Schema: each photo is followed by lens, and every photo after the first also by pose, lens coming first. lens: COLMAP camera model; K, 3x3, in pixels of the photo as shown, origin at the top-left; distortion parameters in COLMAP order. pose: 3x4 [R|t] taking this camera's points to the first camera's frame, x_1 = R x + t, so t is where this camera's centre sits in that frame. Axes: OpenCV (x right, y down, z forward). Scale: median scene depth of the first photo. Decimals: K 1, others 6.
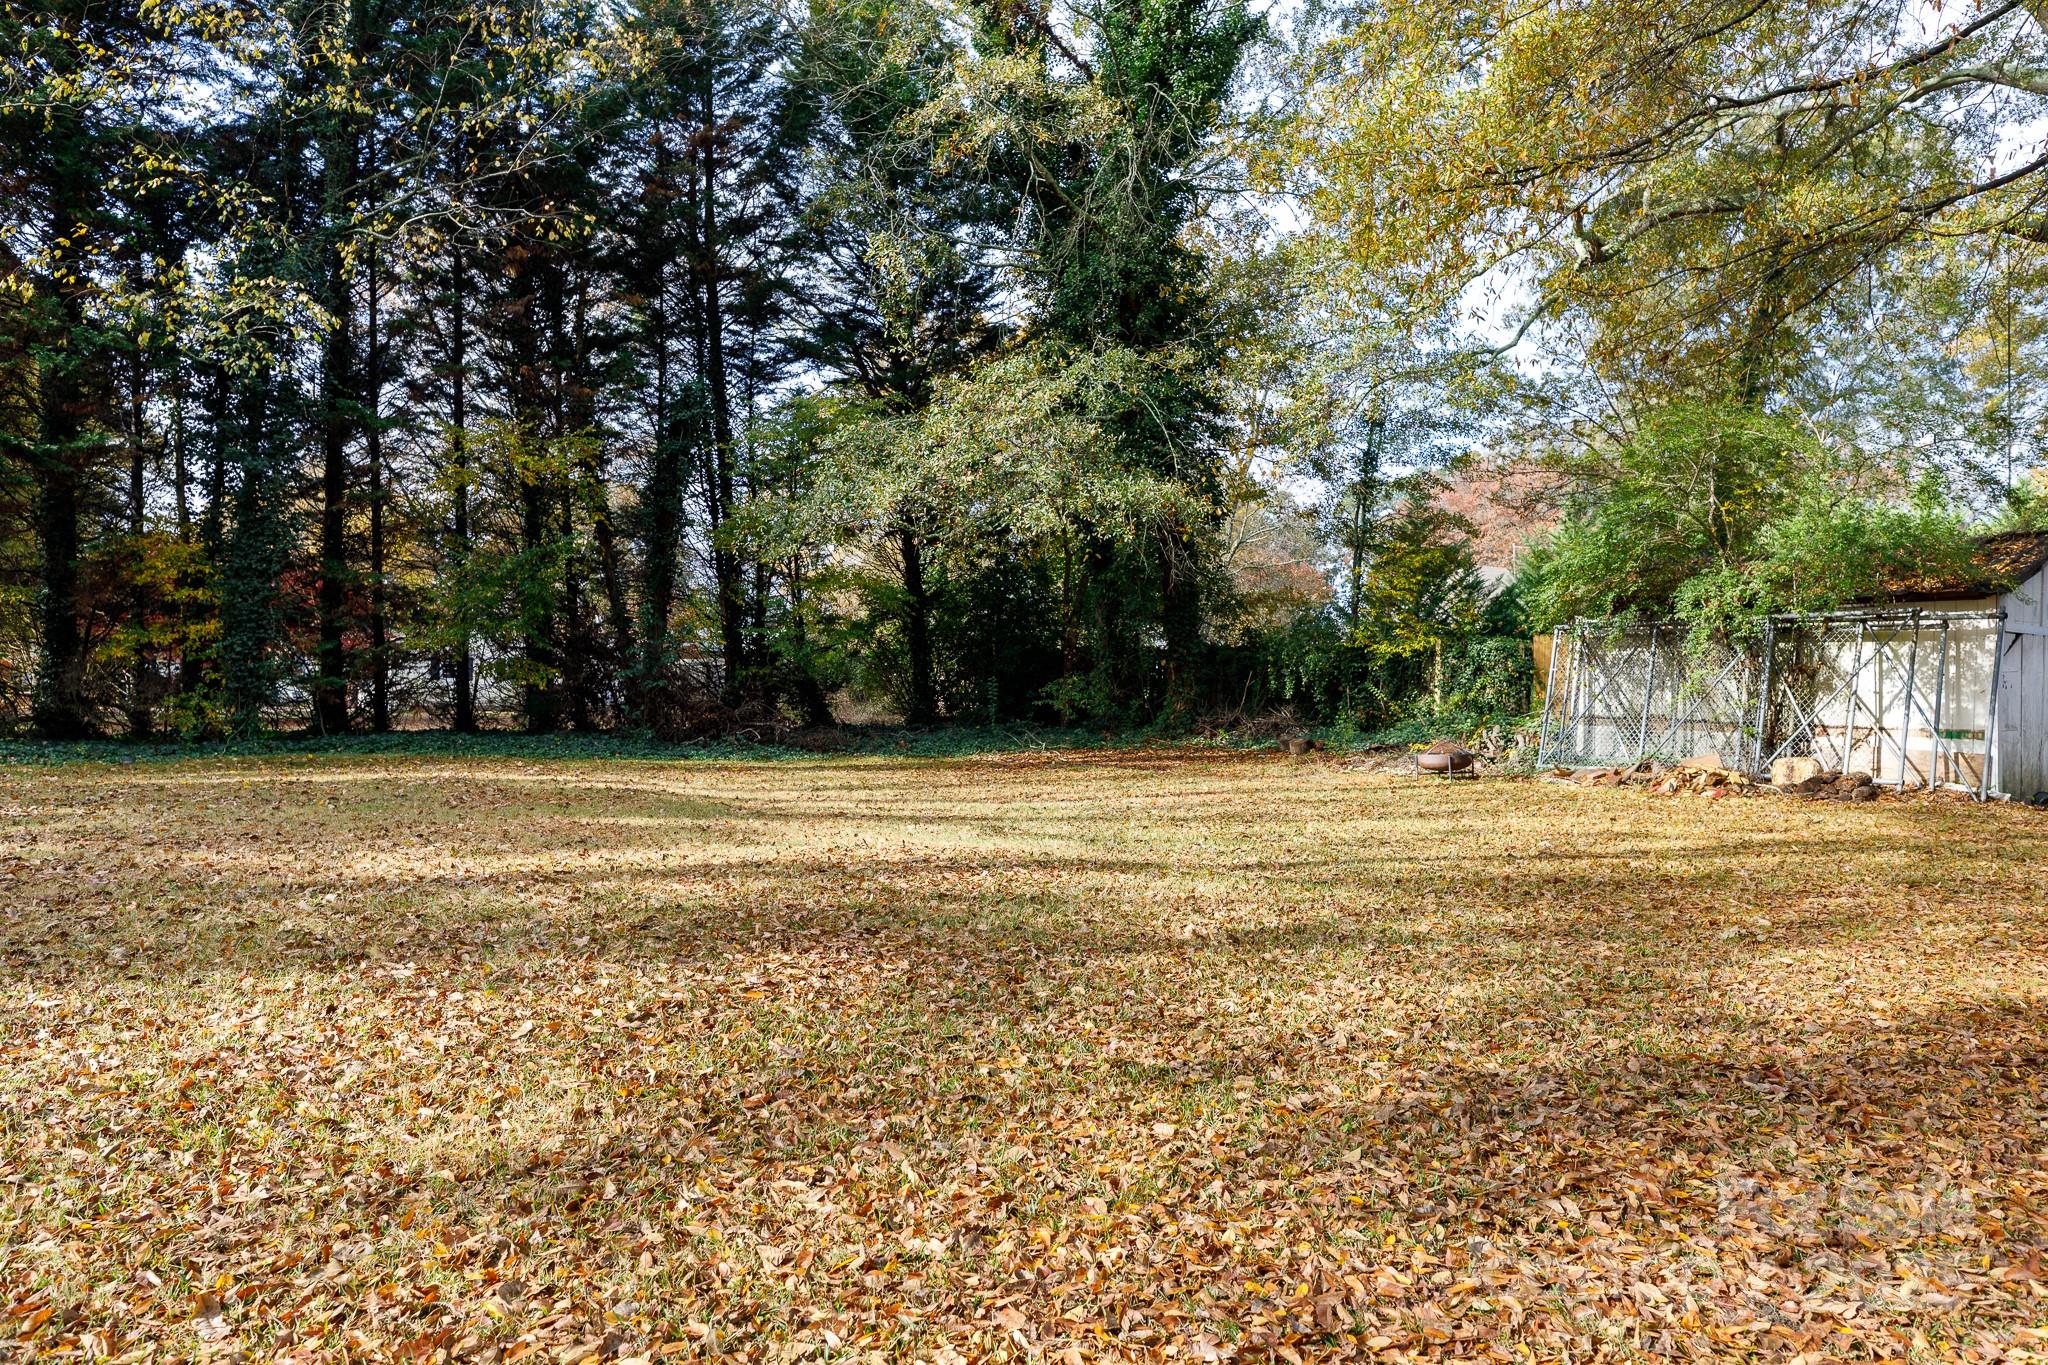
lens RADIAL K [[1456.4, 0, 1024.0], [0, 1456.4, 682.5], [0, 0, 1]] dist [-0.002362, -0.000517]
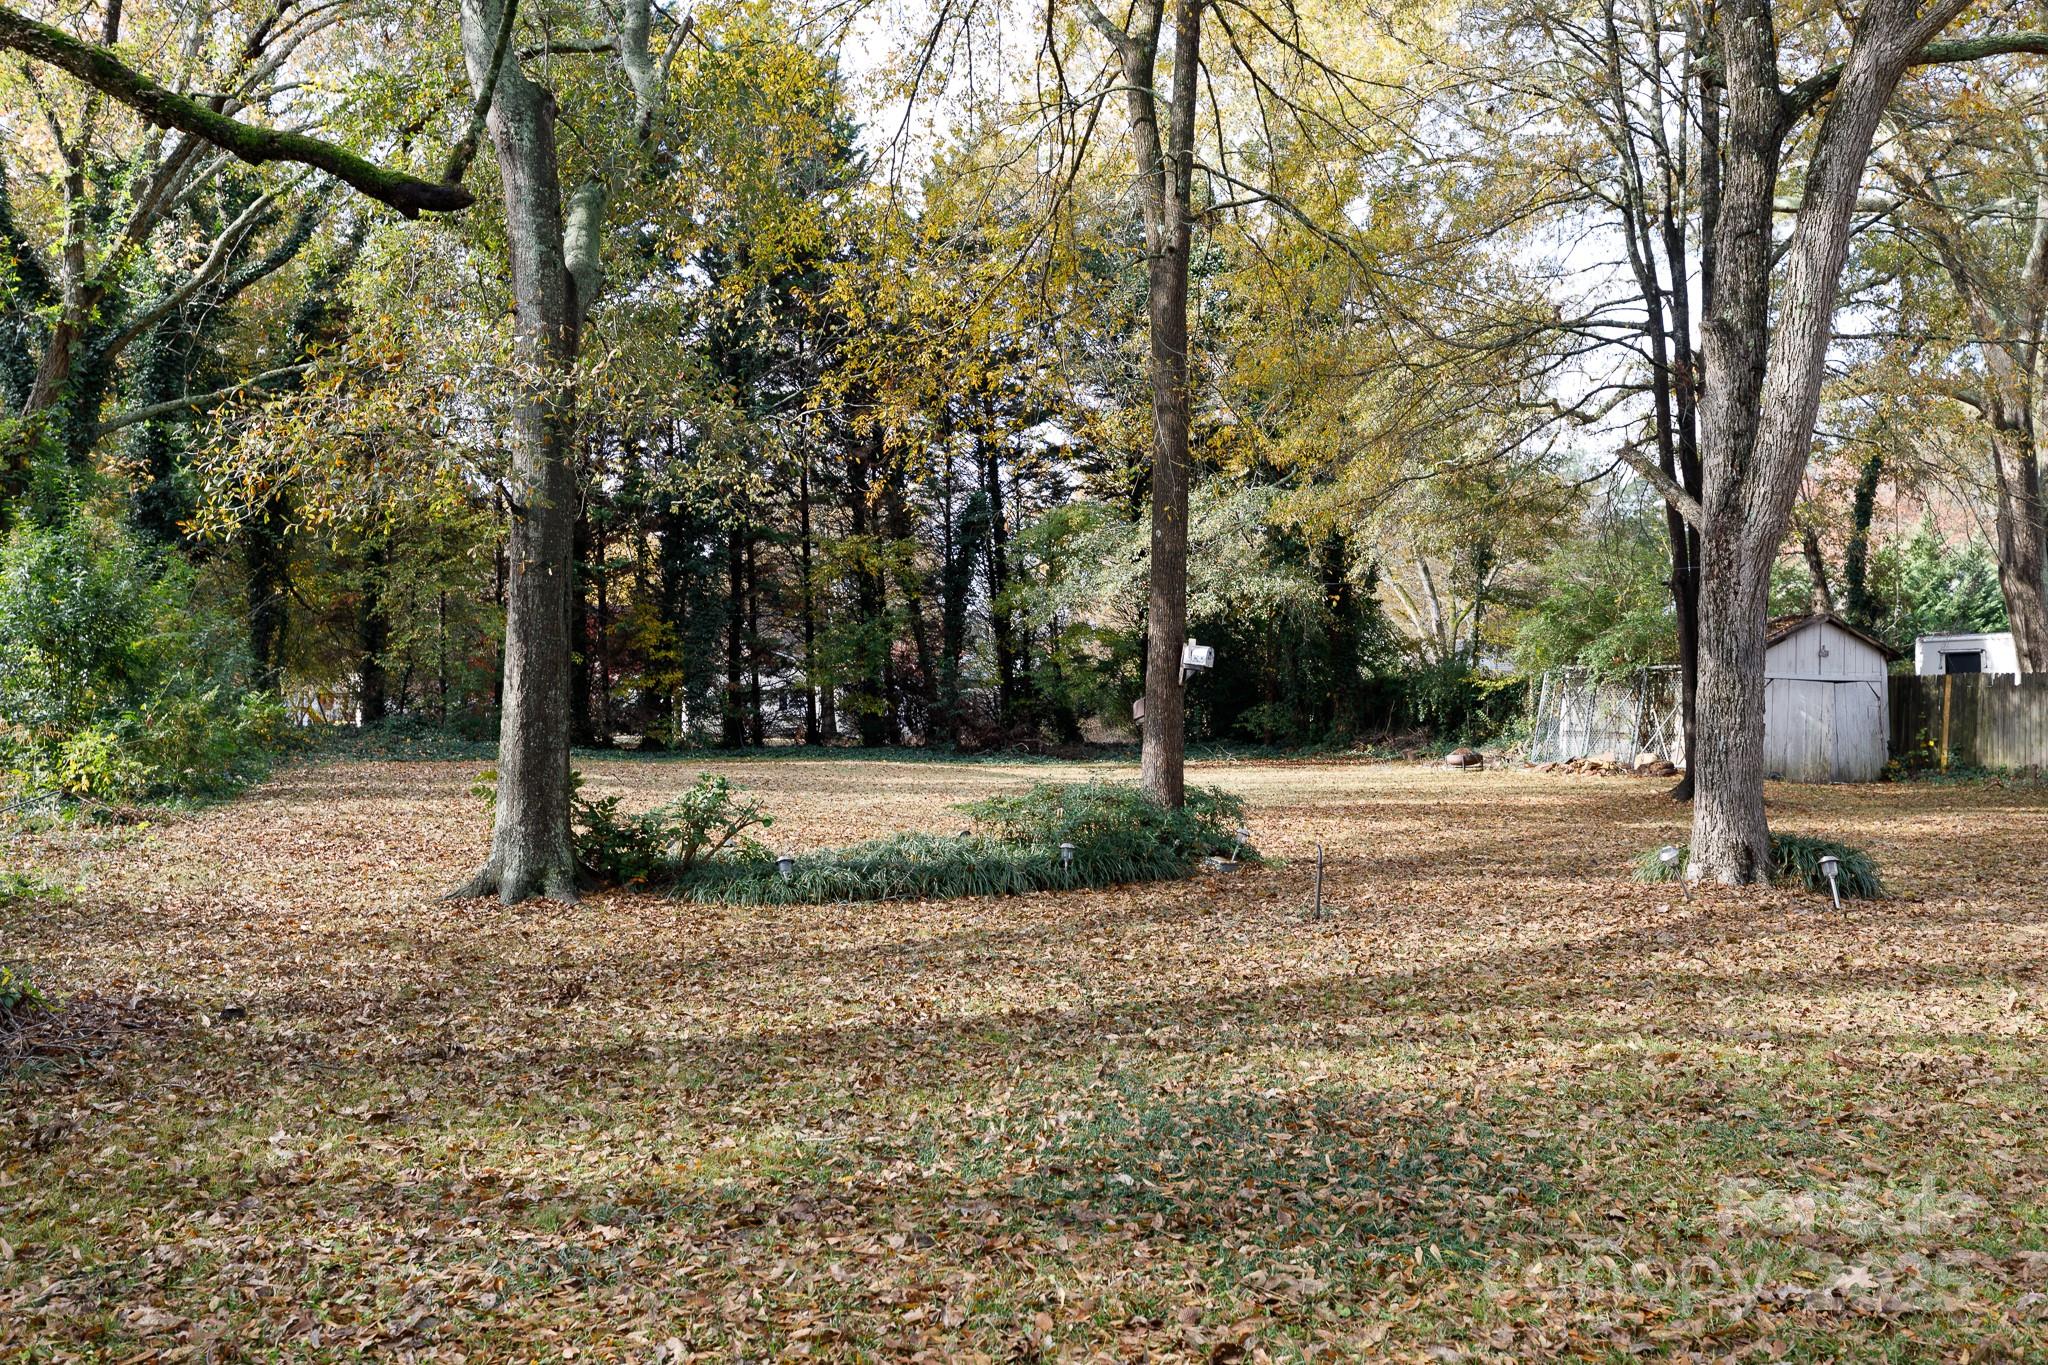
lens RADIAL K [[1912.3, 0, 1024.0], [0, 1912.3, 682.5], [0, 0, 1]] dist [0.000457, 0.000521]
pose [[0.985024, -0.005807, -0.172318, 0.116879], [0.003195, 0.999876, -0.015430, 0.001345], [0.172386, 0.014648, 0.984921, -0.720453]]
